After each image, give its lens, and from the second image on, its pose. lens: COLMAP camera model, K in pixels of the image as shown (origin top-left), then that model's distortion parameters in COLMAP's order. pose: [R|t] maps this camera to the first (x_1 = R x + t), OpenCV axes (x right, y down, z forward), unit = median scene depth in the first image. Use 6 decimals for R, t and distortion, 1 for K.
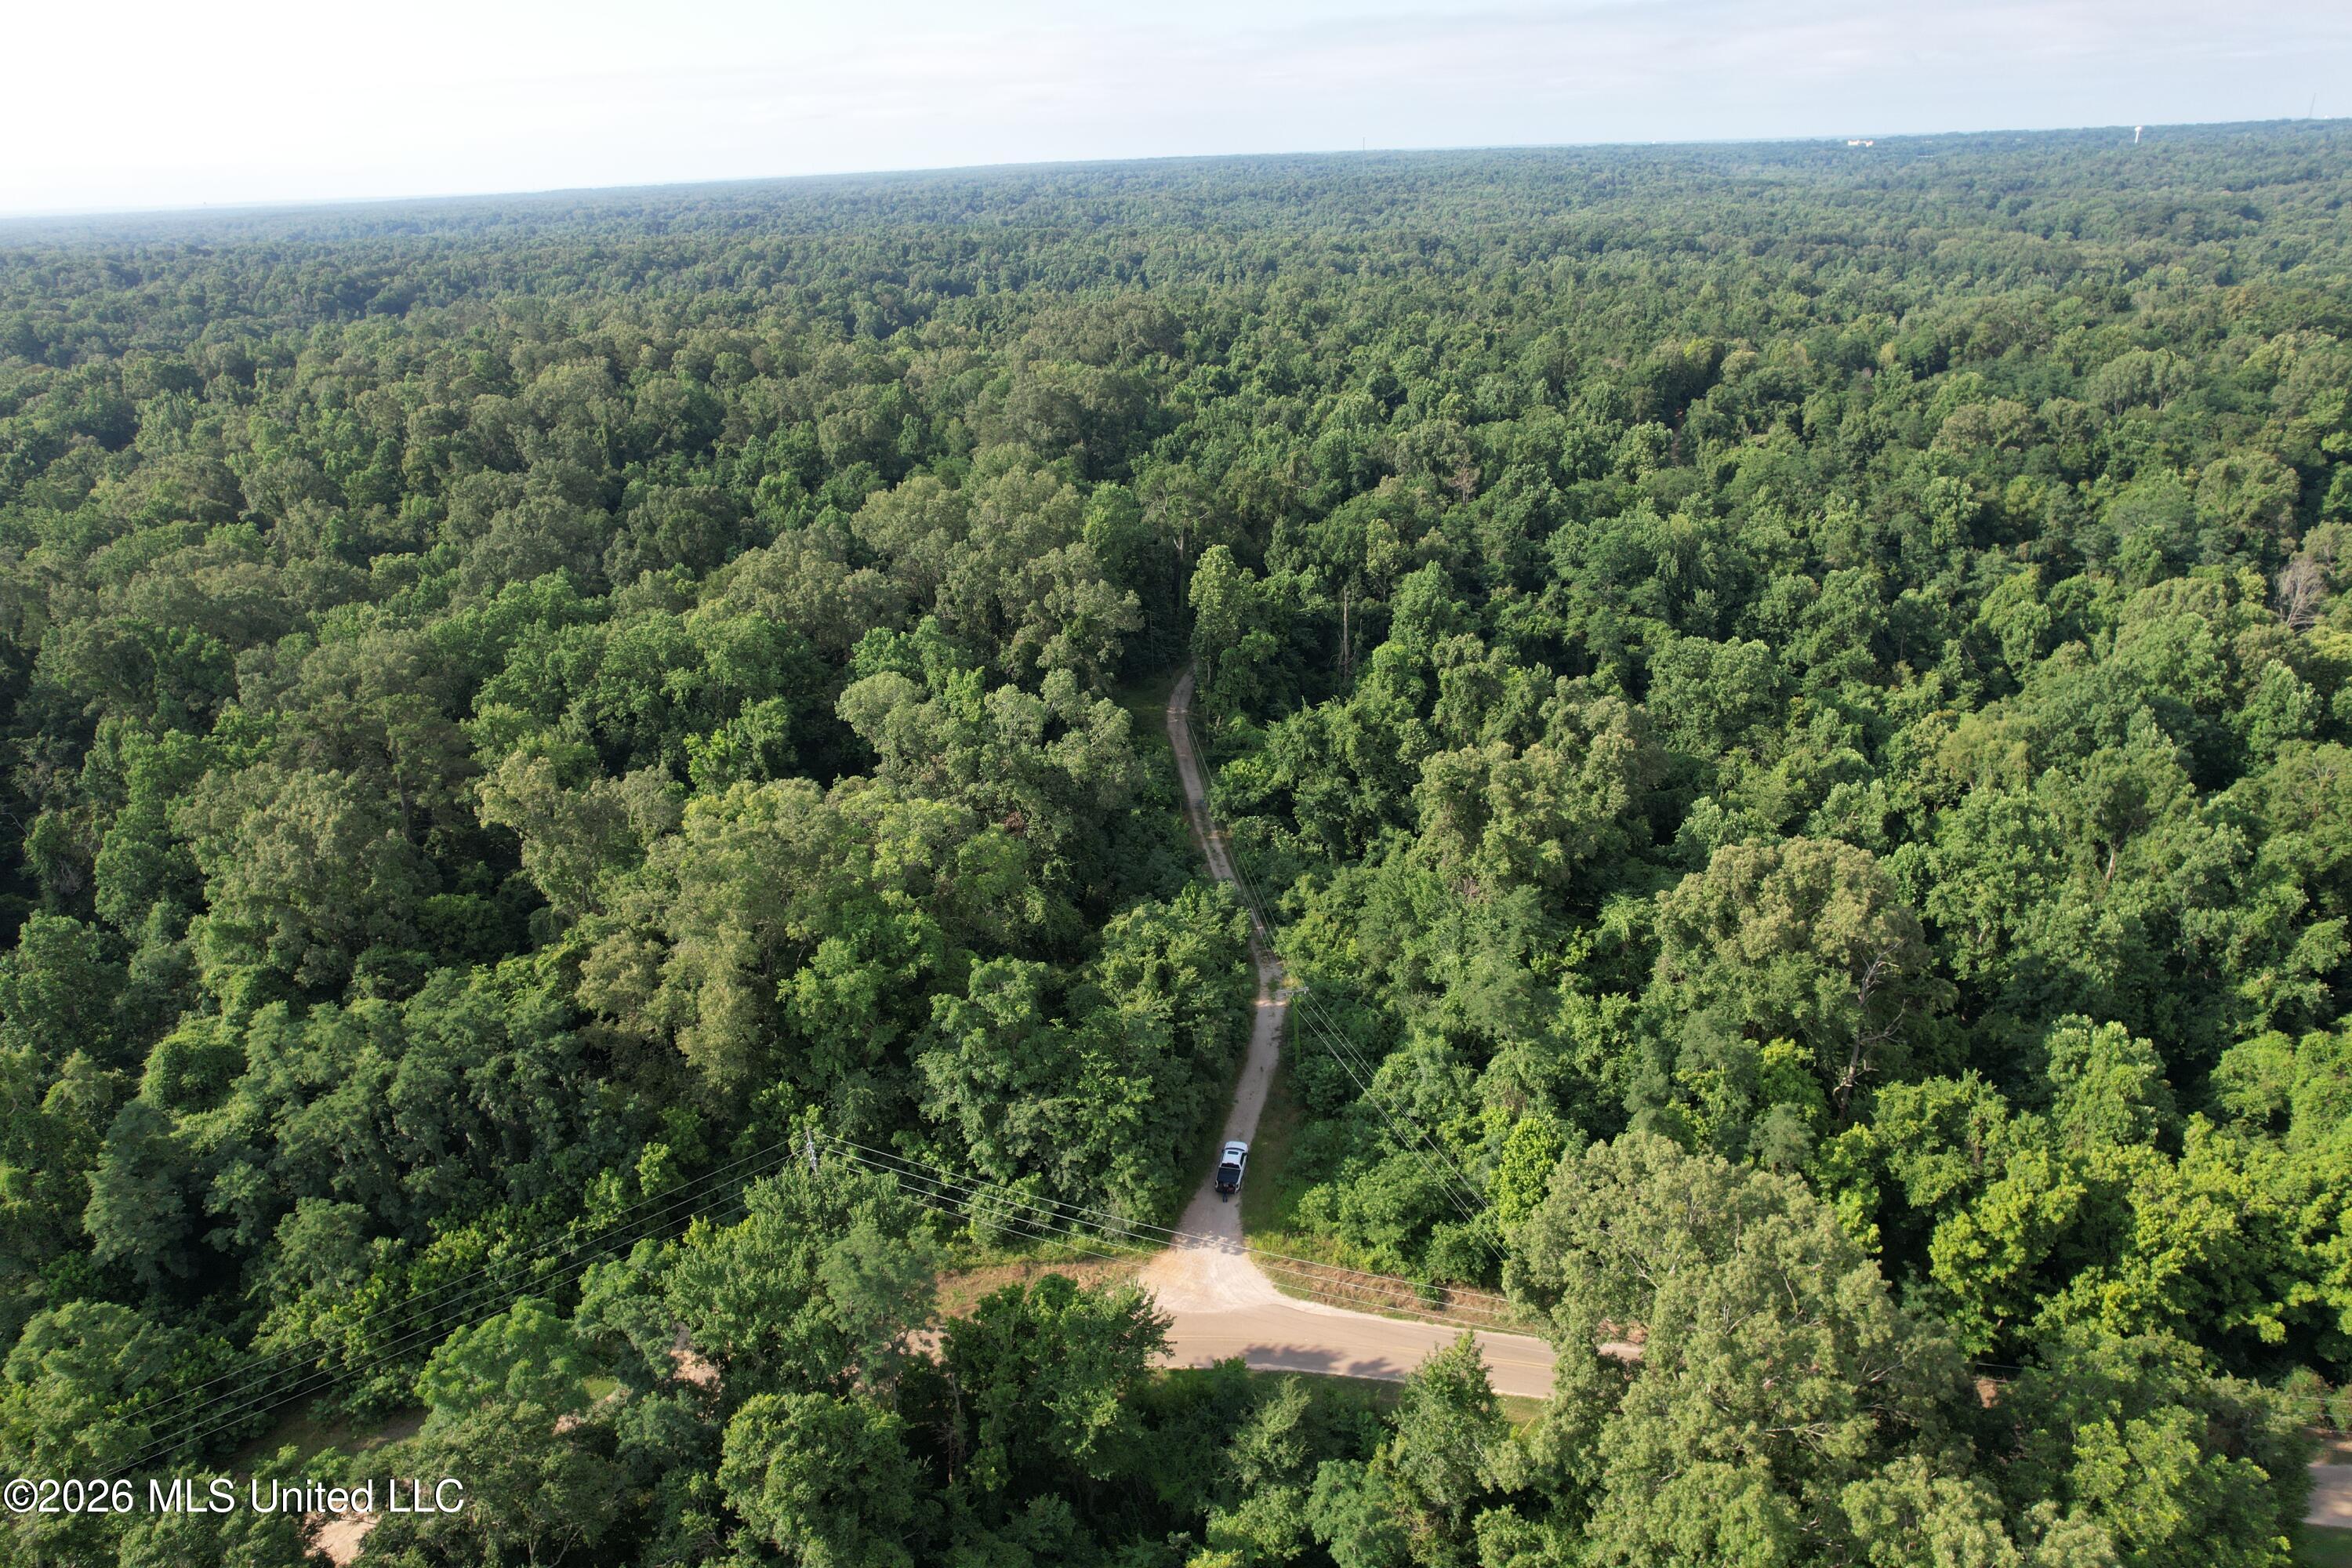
lens RADIAL K [[1493.1, 0, 1177.0], [0, 1493.1, 784.1], [0, 0, 1]] dist [-0.003083, -0.000131]
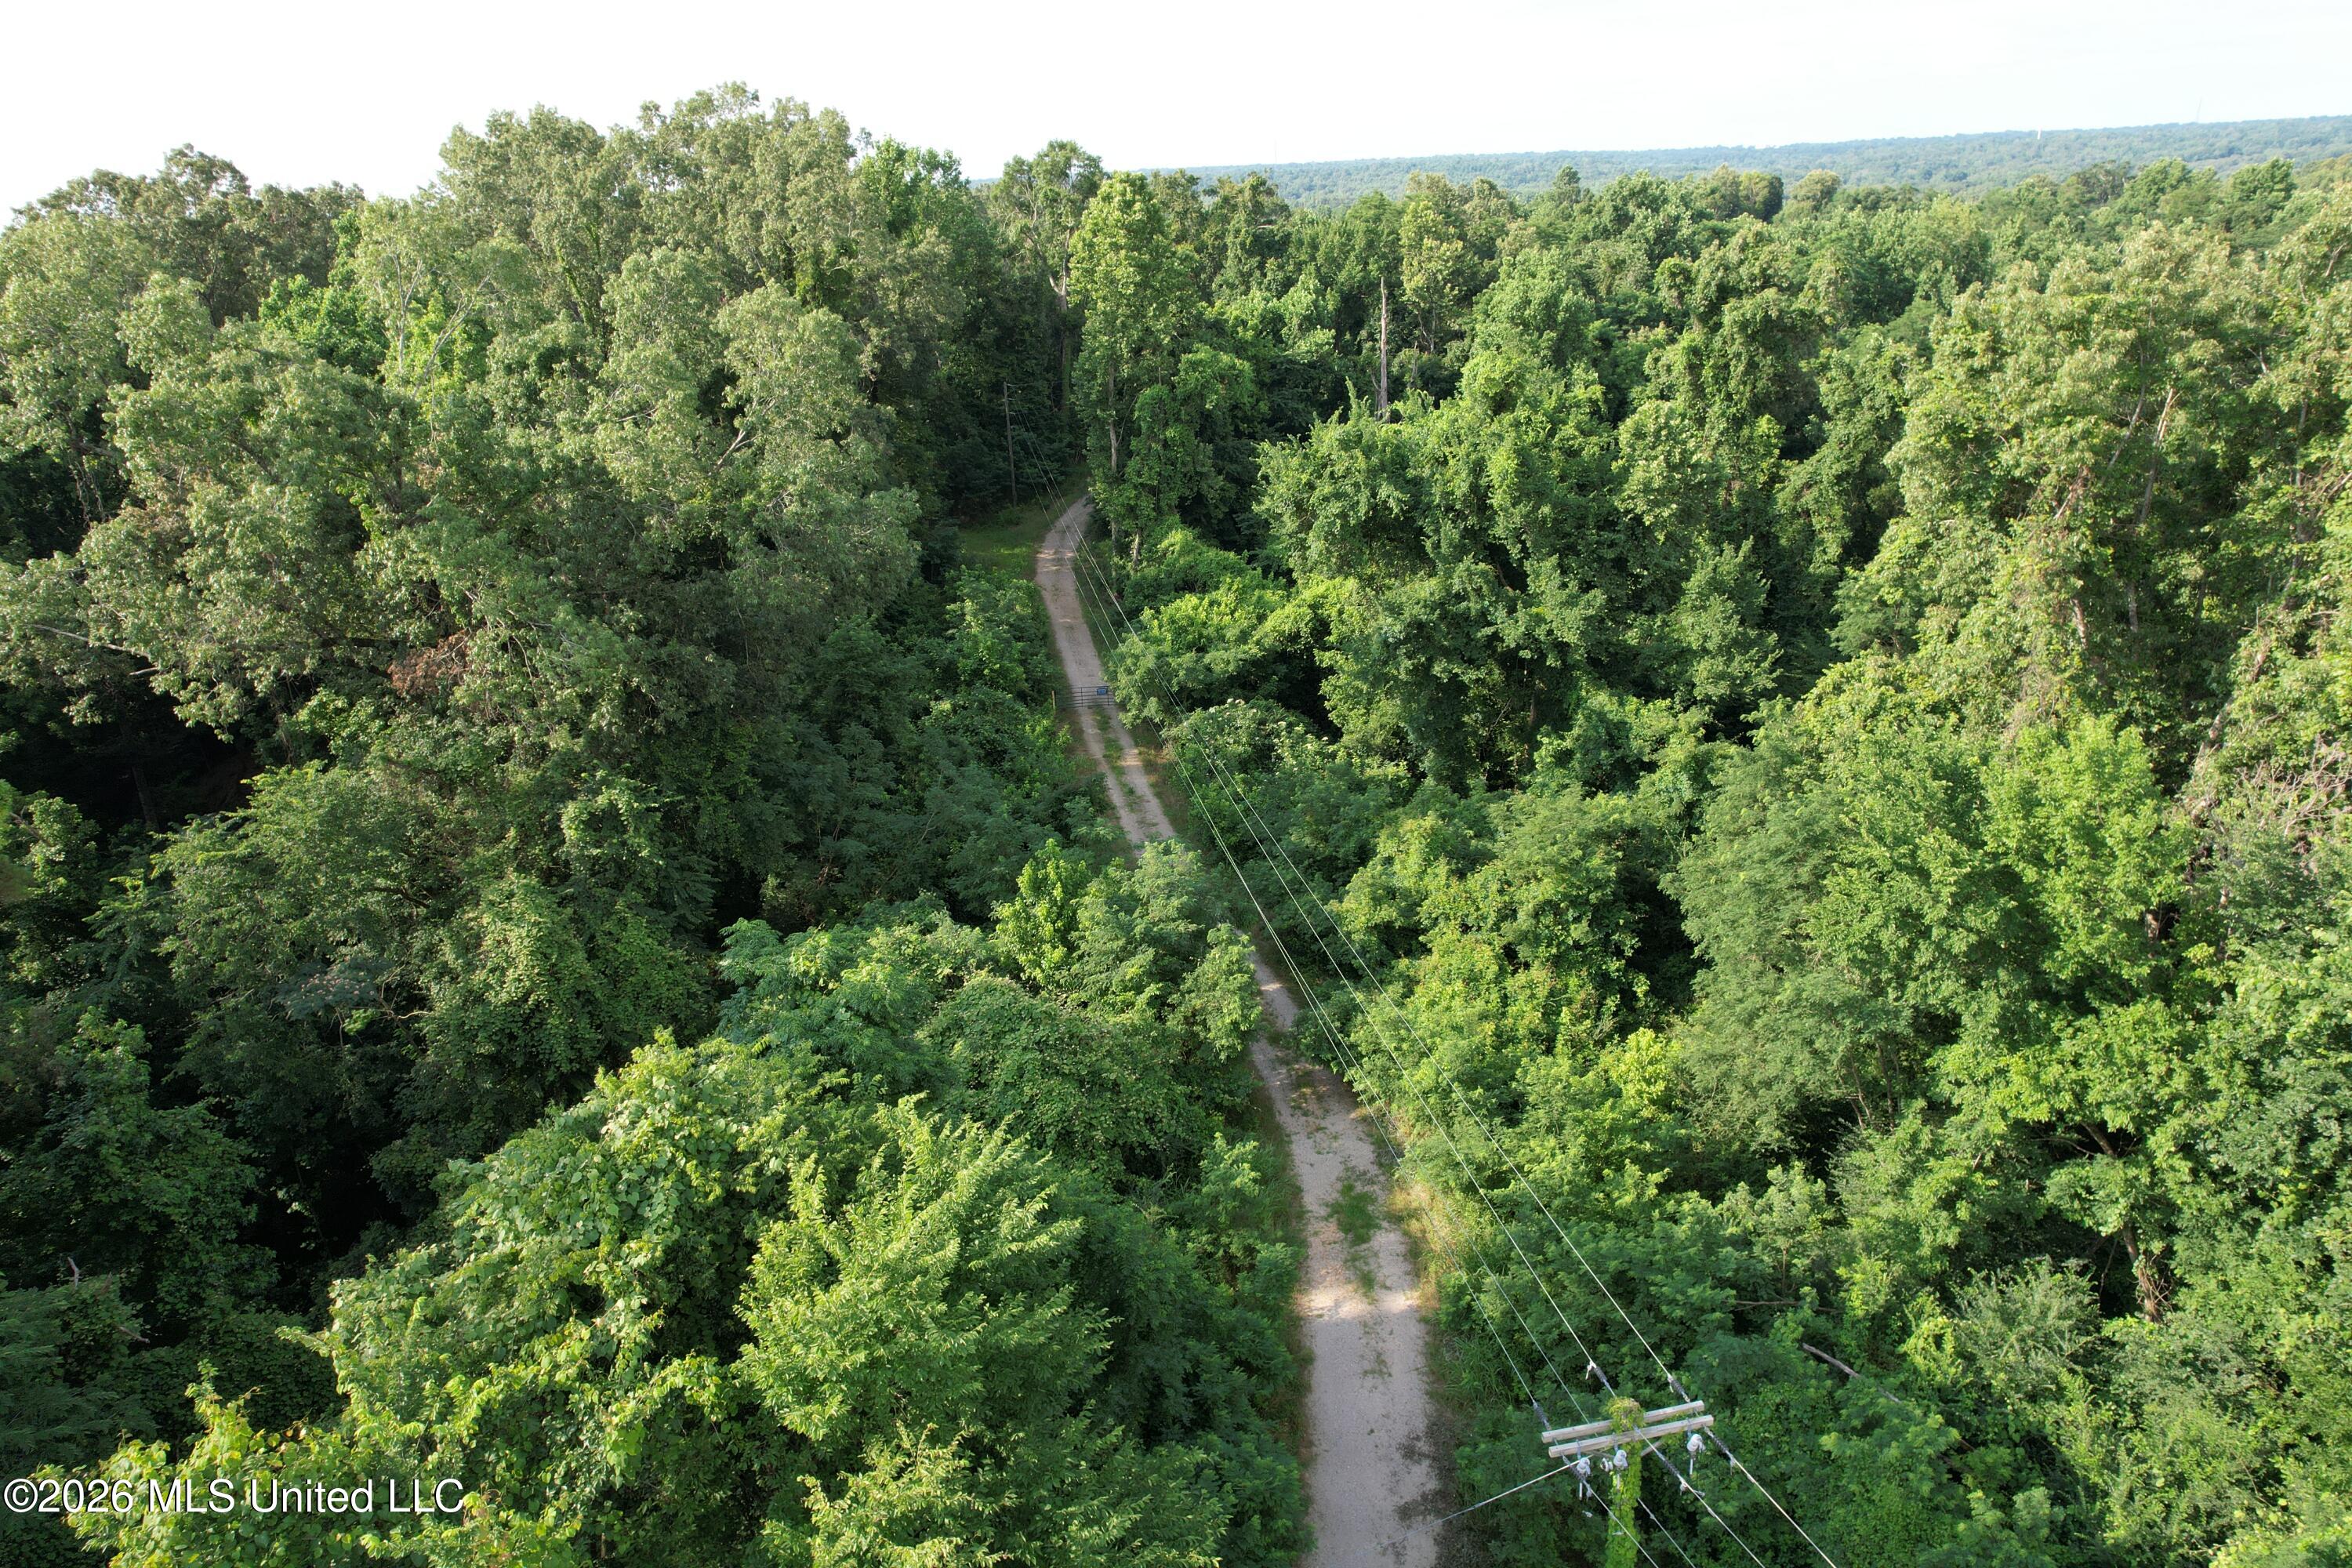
lens RADIAL K [[1493.1, 0, 1175.5], [0, 1493.1, 785.2], [0, 0, 1]] dist [-0.003083, -0.000131]
pose [[0.998445, -0.027406, 0.048543, 0.018739], [0.028139, 0.999499, -0.014490, 0.053392], [-0.048121, 0.015833, 0.998716, 0.644233]]
